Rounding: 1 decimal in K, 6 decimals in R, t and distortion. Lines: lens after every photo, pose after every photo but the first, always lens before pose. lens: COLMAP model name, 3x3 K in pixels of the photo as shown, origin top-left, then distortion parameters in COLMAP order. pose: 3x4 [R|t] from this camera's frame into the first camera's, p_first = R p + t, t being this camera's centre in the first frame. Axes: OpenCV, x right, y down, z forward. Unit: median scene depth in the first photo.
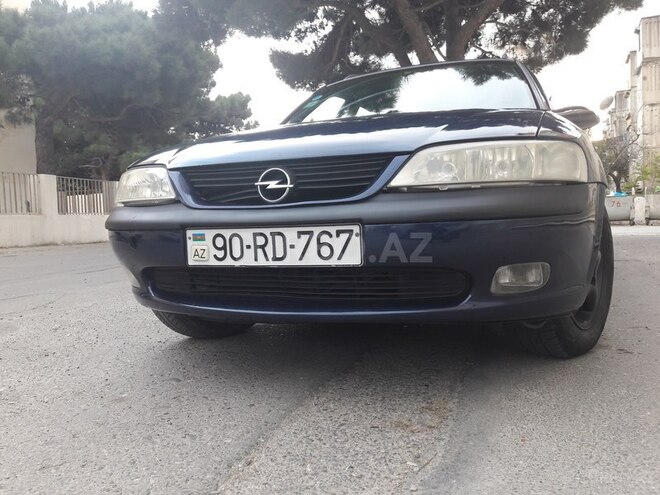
lens RADIAL K [[531.2, 0, 325.2], [0, 531.2, 243.6], [0, 0, 1]] dist [0.048330, -0.083706]
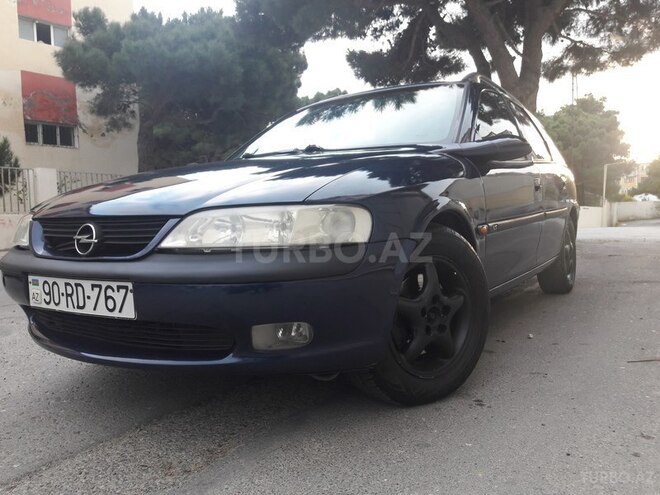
lens RADIAL K [[531.2, 0, 325.2], [0, 531.2, 243.6], [0, 0, 1]] dist [0.048330, -0.083706]
pose [[0.981456, 0.020253, -0.190617, 0.553107], [-0.017818, 0.999736, 0.014482, -0.115091], [0.190860, -0.010817, 0.981558, -0.004626]]
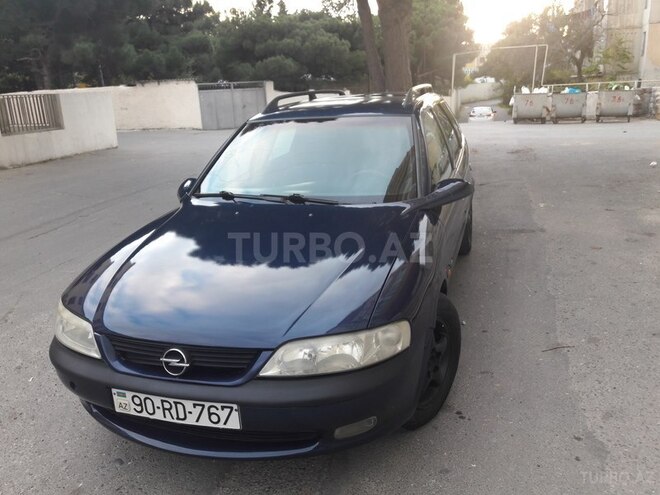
lens RADIAL K [[531.2, 0, 325.2], [0, 531.2, 243.6], [0, 0, 1]] dist [0.048330, -0.083706]
pose [[0.997592, -0.032582, 0.061234, 0.183805], [0.018591, 0.976105, 0.216504, -0.610855], [-0.066825, -0.214844, 0.974359, -0.222983]]
